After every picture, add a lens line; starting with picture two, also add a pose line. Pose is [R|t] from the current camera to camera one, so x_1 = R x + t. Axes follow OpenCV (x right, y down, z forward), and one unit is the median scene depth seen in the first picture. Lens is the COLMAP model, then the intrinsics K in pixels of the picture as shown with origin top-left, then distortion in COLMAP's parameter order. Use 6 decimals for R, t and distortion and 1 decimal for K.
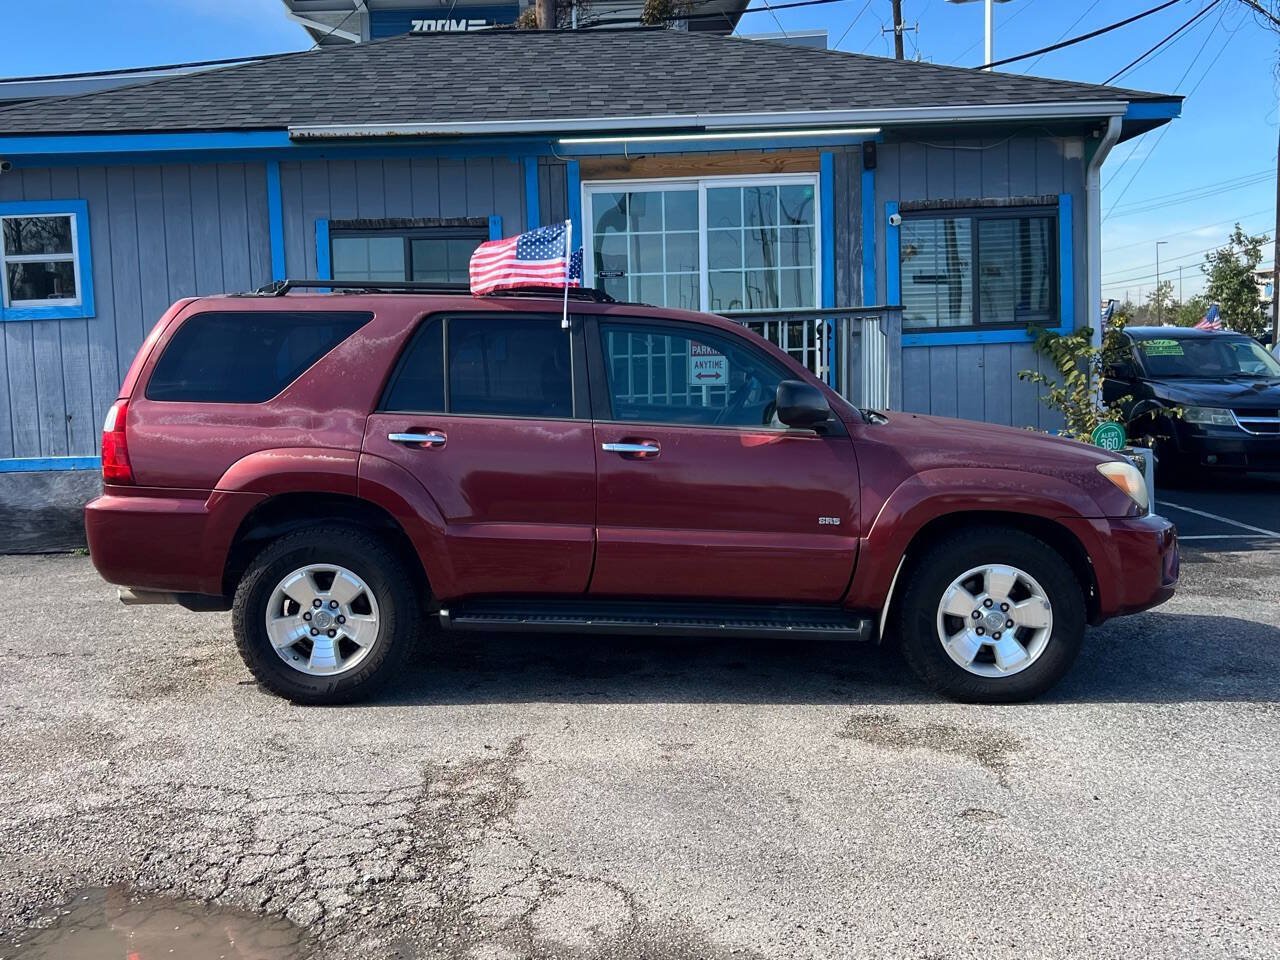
lens RADIAL K [[1253.5, 0, 614.5], [0, 1253.5, 462.5], [0, 0, 1]] dist [0.041695, -0.014733]
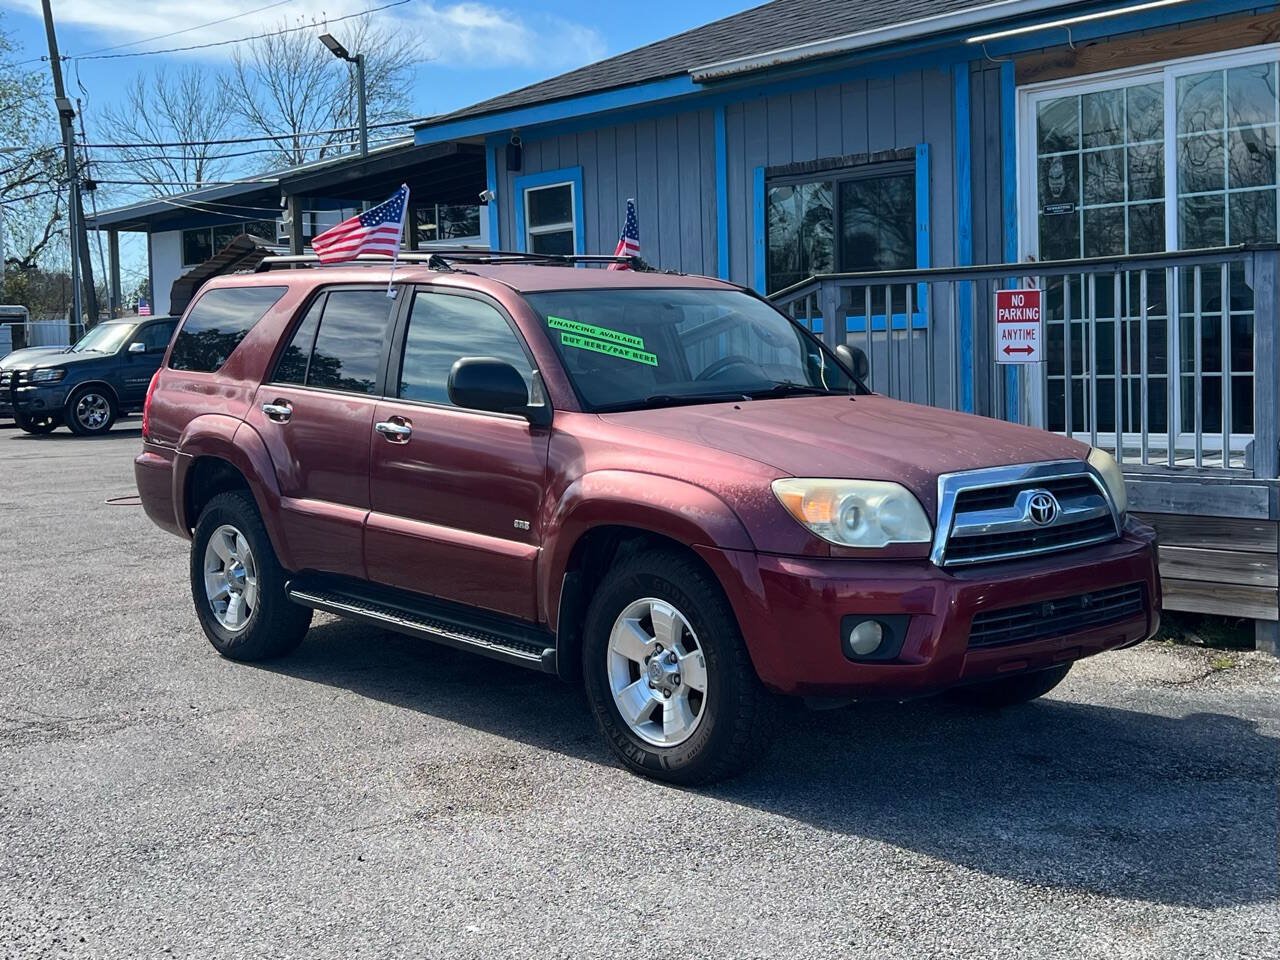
lens RADIAL K [[1683.7, 0, 615.2], [0, 1683.7, 432.3], [0, 0, 1]] dist [0.161892, -0.536664]
pose [[0.656779, 0.043830, -0.752808, 0.639381], [-0.055005, 0.998435, 0.010142, -0.018317], [0.752074, 0.034748, 0.658162, 0.178459]]
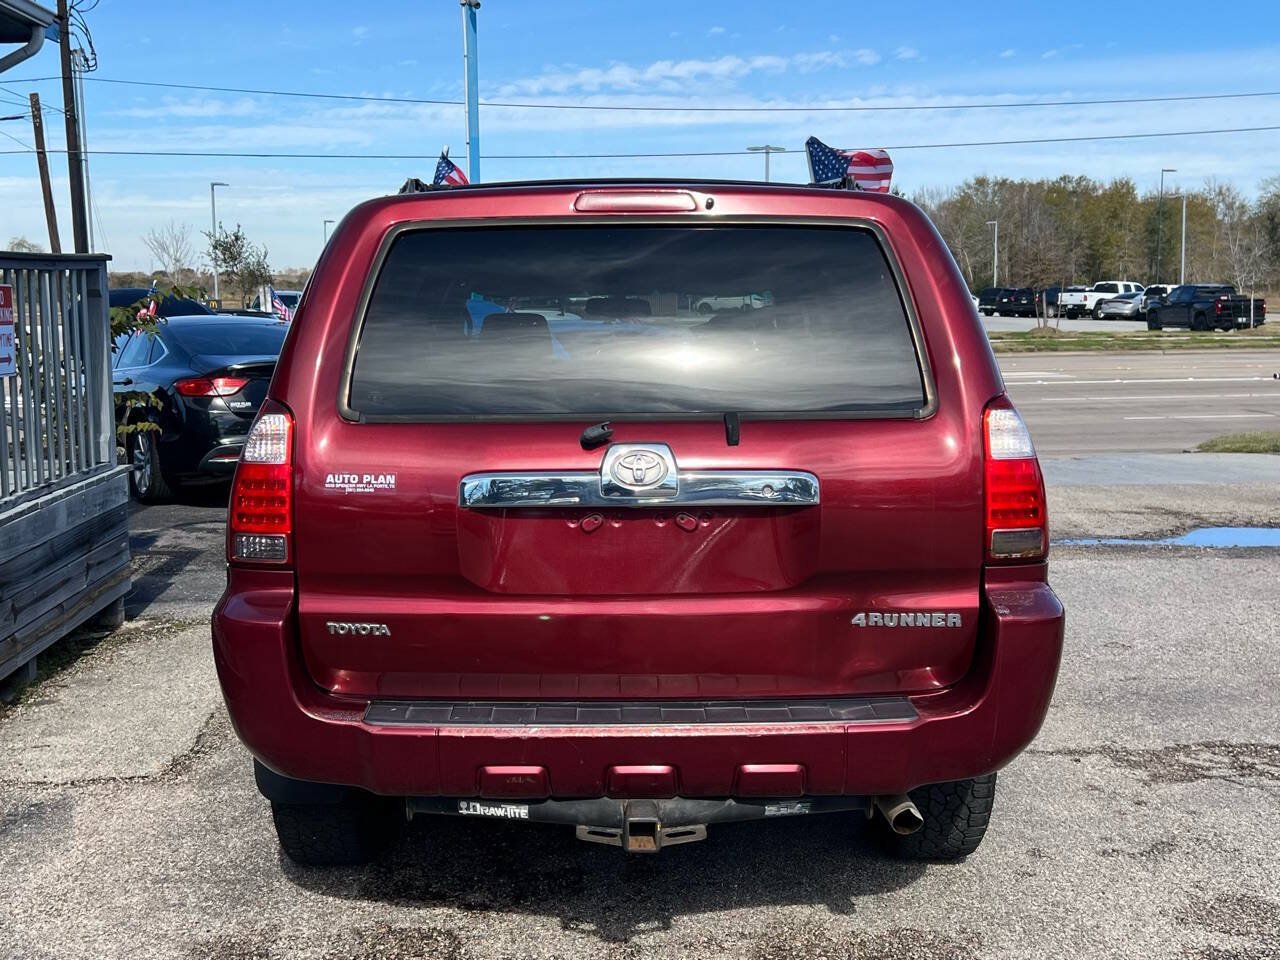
lens RADIAL K [[1466.2, 0, 598.2], [0, 1466.2, 497.6], [0, 0, 1]] dist [0.087646, -0.203627]
pose [[-0.008153, -0.114287, 0.993414, -0.593009], [0.097656, 0.988608, 0.114536, -0.055883], [-0.995187, 0.097947, 0.003101, 0.709092]]
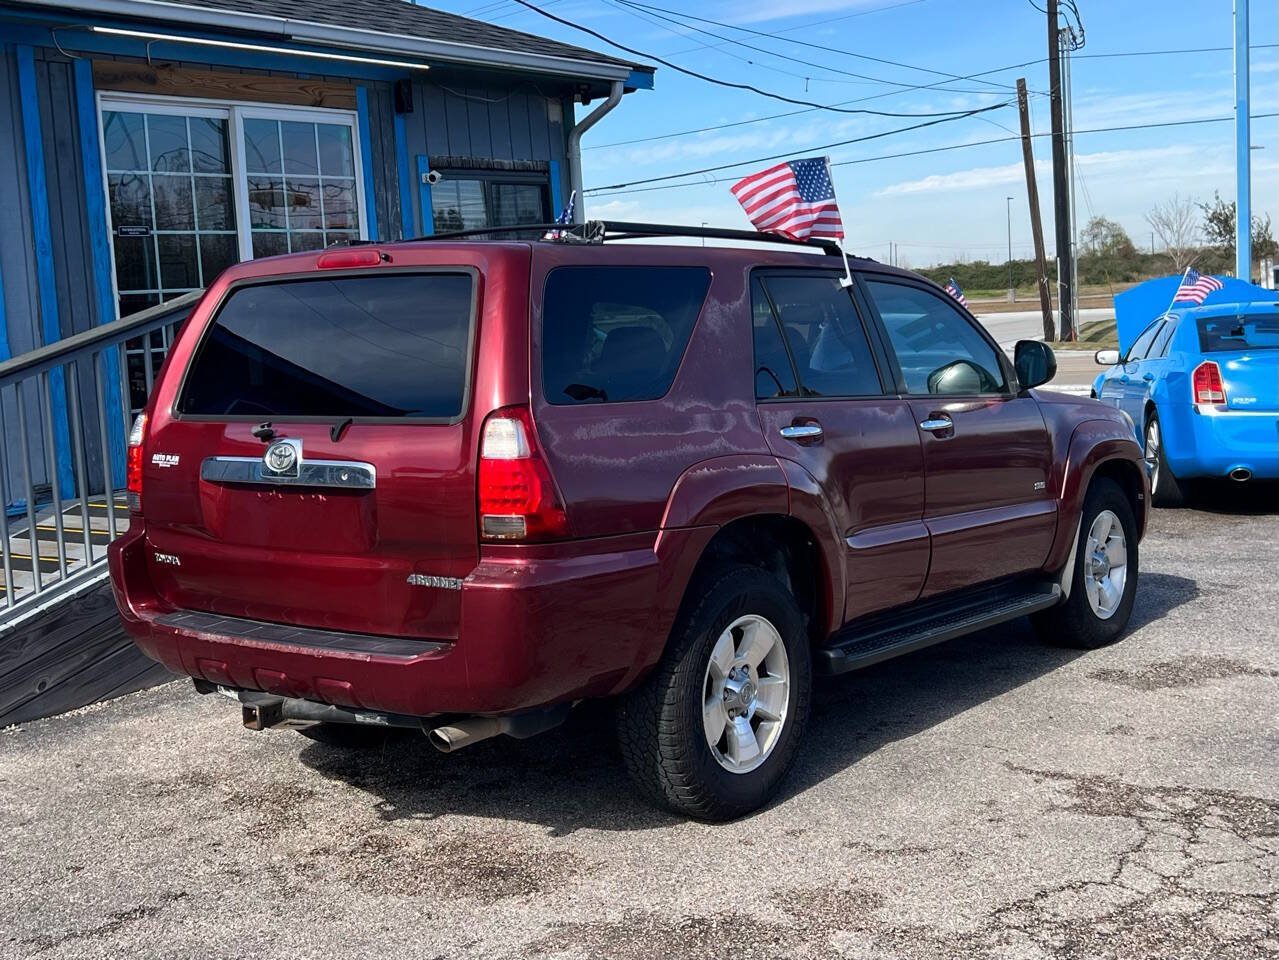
lens RADIAL K [[1558.7, 0, 608.3], [0, 1558.7, 474.3], [0, 0, 1]] dist [0.157432, -0.448039]
pose [[0.616953, -0.092192, 0.781582, -0.585436], [0.104574, 0.993912, 0.034691, -0.023377], [-0.780021, 0.060331, 0.622838, 0.300090]]
